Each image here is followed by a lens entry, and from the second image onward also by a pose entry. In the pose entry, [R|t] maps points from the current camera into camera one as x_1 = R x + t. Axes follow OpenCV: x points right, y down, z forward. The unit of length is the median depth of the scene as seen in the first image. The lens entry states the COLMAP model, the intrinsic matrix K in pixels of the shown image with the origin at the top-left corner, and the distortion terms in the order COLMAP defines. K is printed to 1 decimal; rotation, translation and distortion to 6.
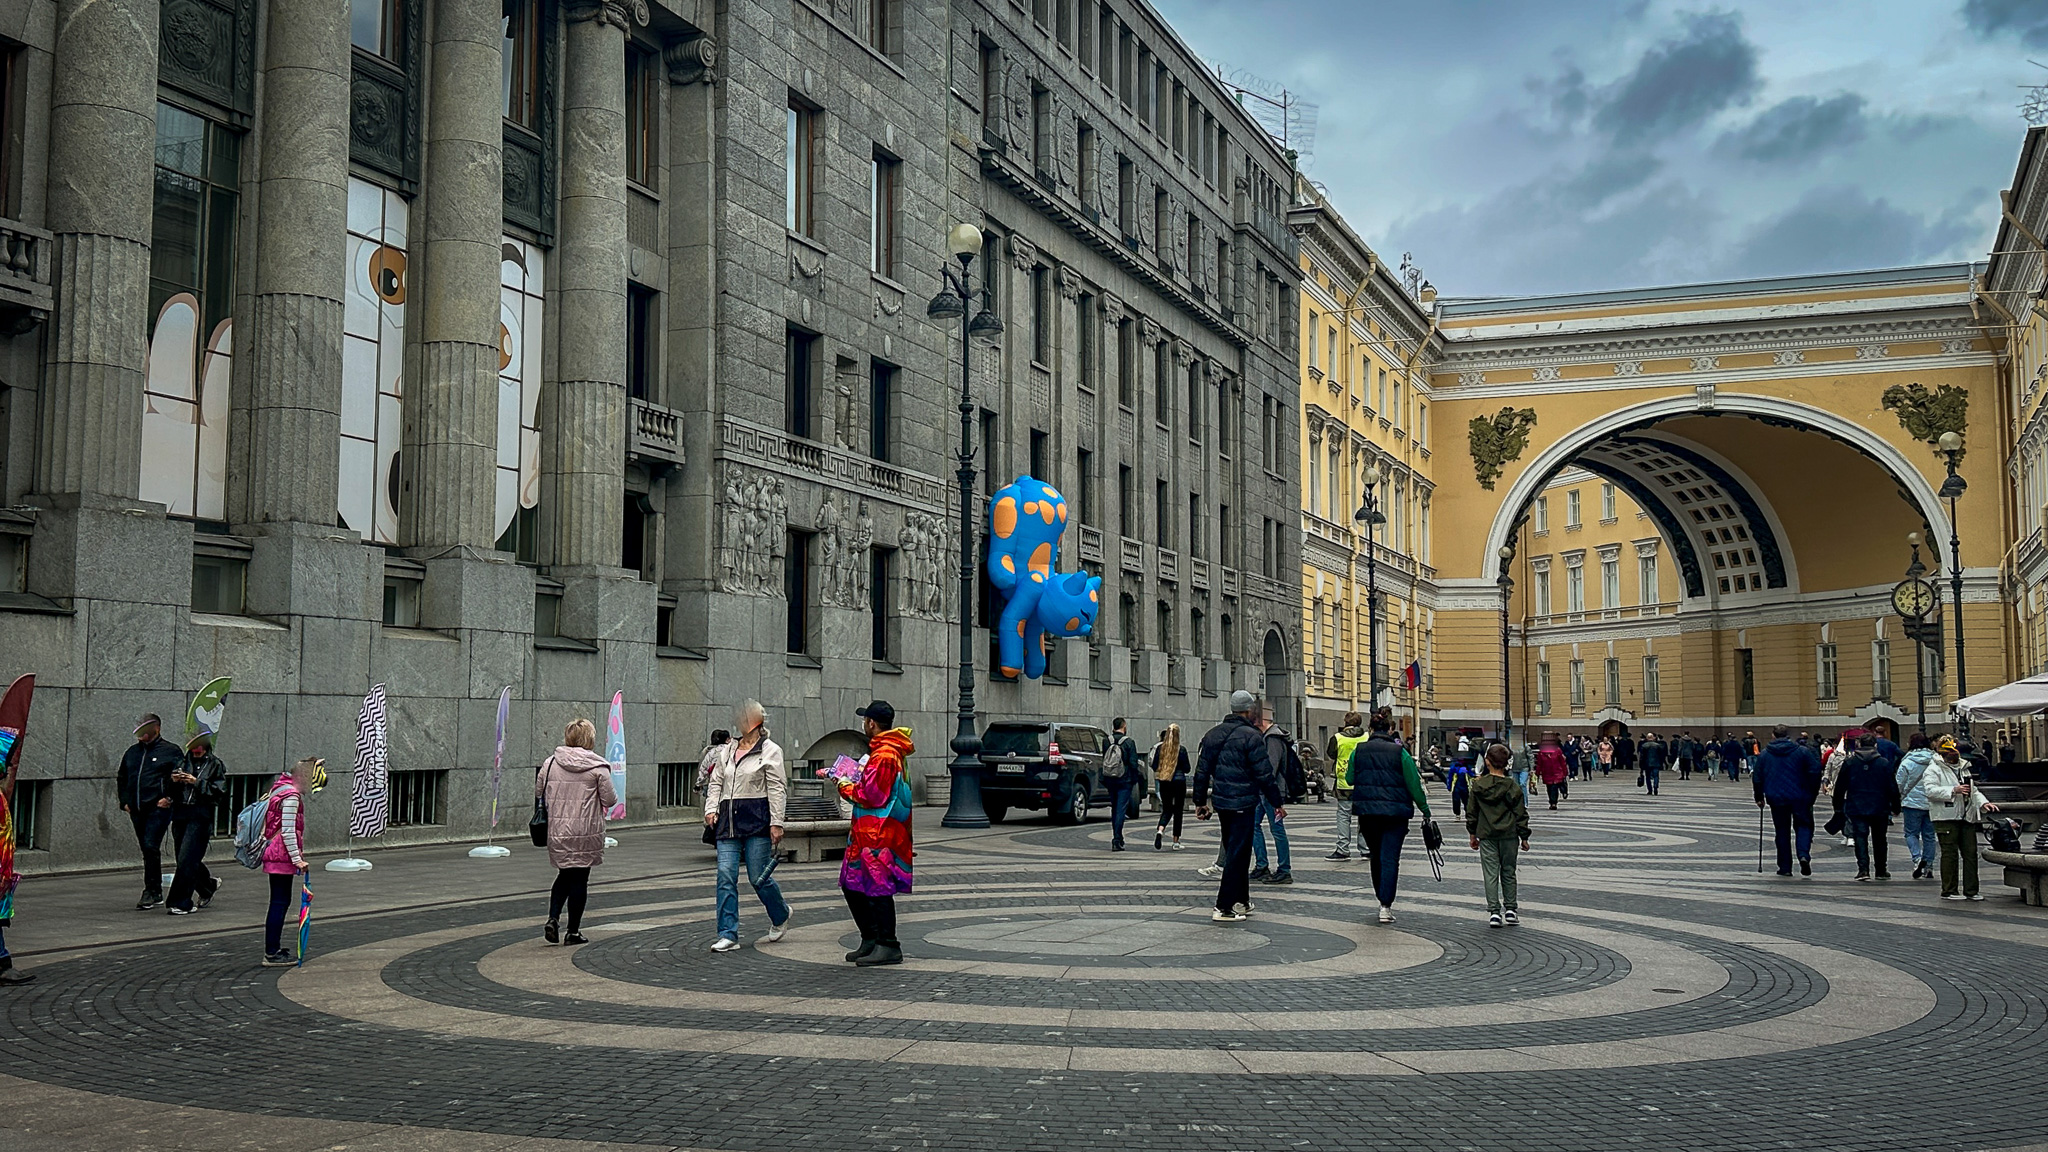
lens RADIAL K [[1887.8, 0, 1030.2], [0, 1887.8, 556.5], [0, 0, 1]] dist [0.188958, -0.405109]
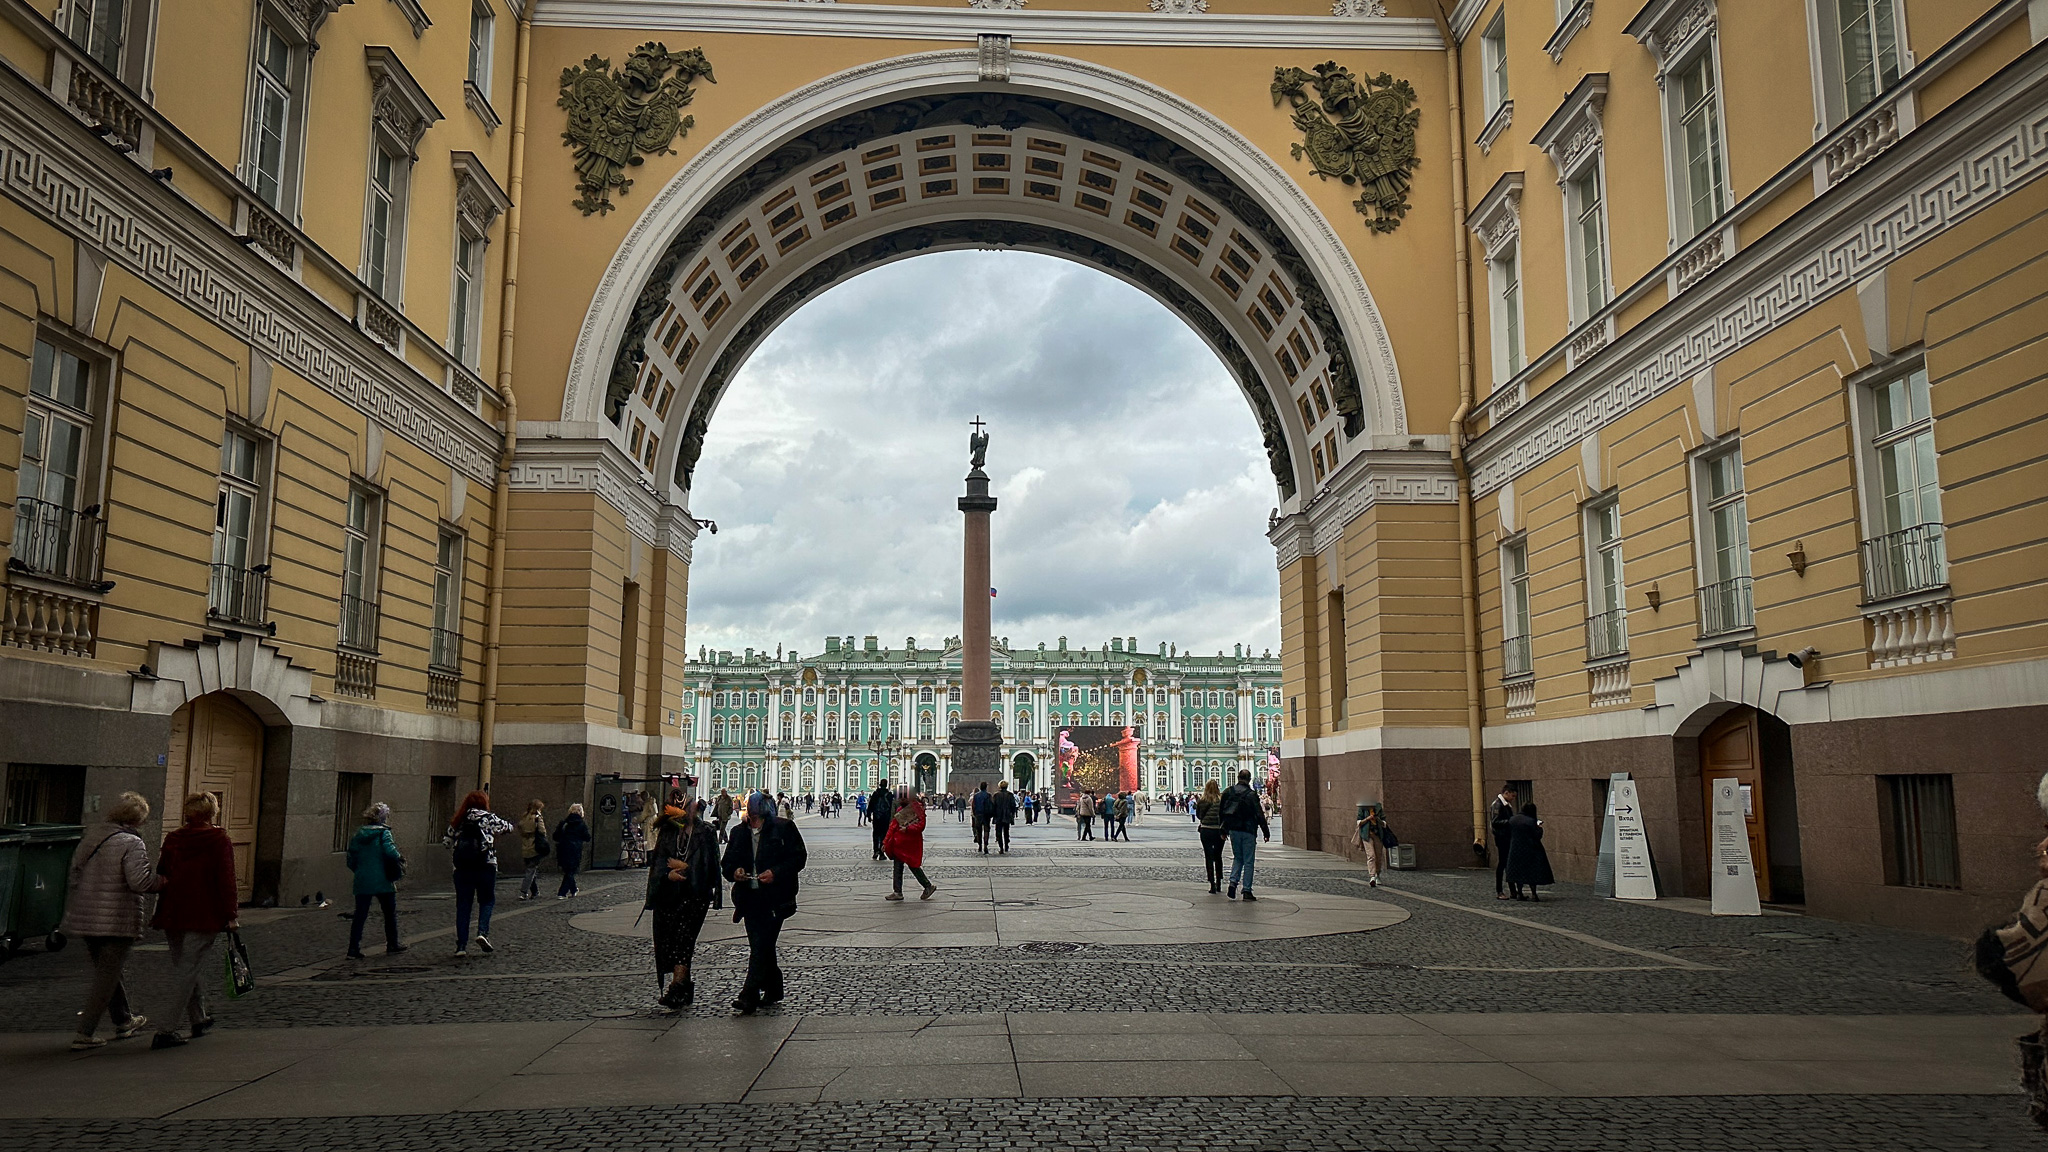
lens RADIAL K [[1444.1, 0, 1024.0], [0, 1444.1, 576.0], [0, 0, 1]] dist [0.094913, -0.114243]
pose [[0.970834, -0.040320, -0.236339, 0.337675], [0.027339, 0.997945, -0.057948, 0.099347], [0.238189, 0.049797, 0.969941, 1.032564]]
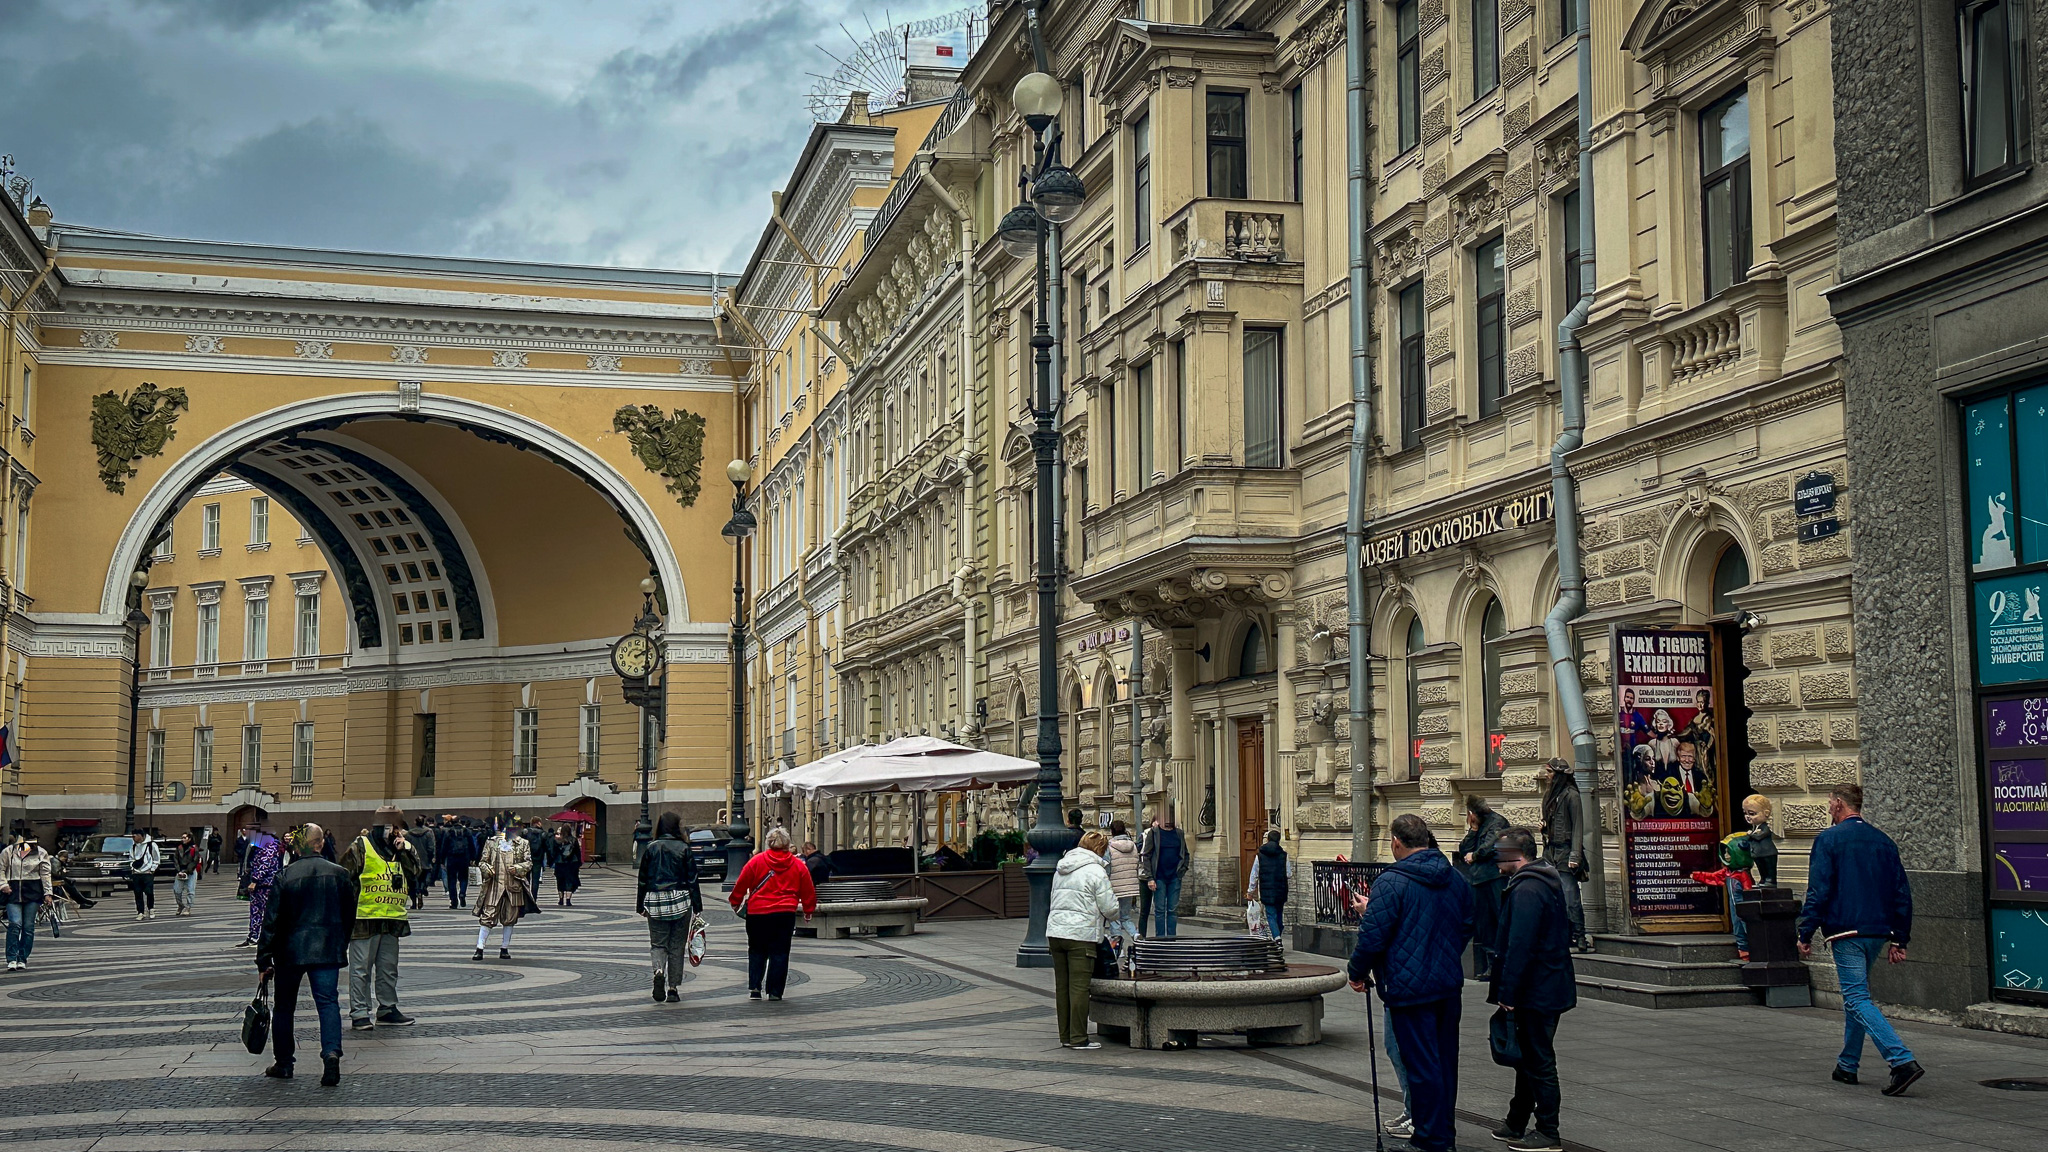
lens RADIAL K [[2346.3, 0, 1033.7], [0, 2346.3, 554.6], [0, 0, 1]] dist [0.223480, -0.484499]
pose [[0.806382, 0.055068, 0.588826, -0.016168], [-0.044223, 0.998483, -0.032817, 0.003145], [-0.589740, 0.000423, 0.807593, 0.049126]]
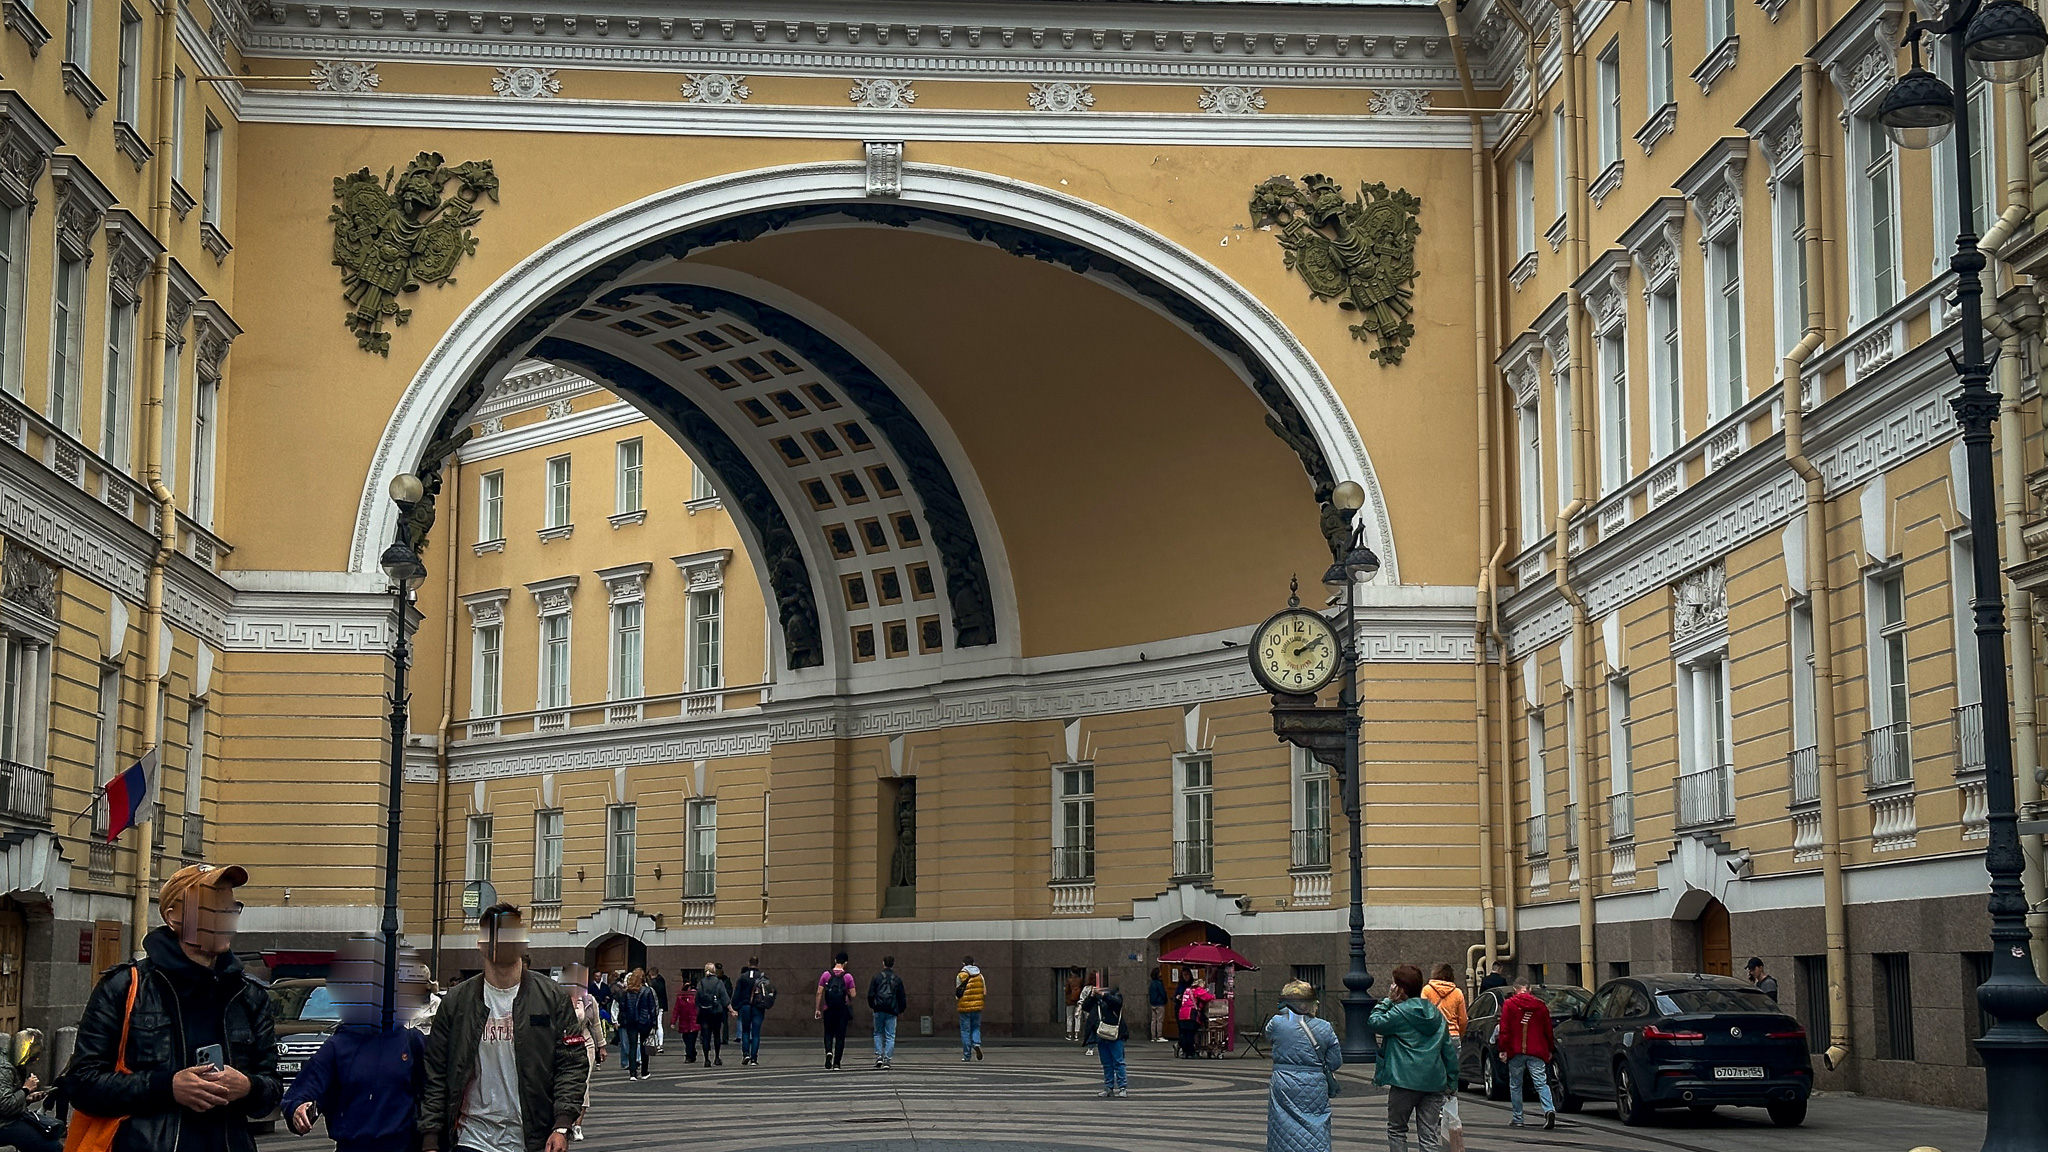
lens RADIAL K [[2862.4, 0, 1035.2], [0, 2862.4, 565.2], [0, 0, 1]] dist [0.147515, 0.041930]
pose [[0.898006, 0.056367, 0.436357, 0.102636], [-0.036131, 0.997857, -0.054544, 0.037223], [-0.438497, 0.033215, 0.898119, 0.395136]]
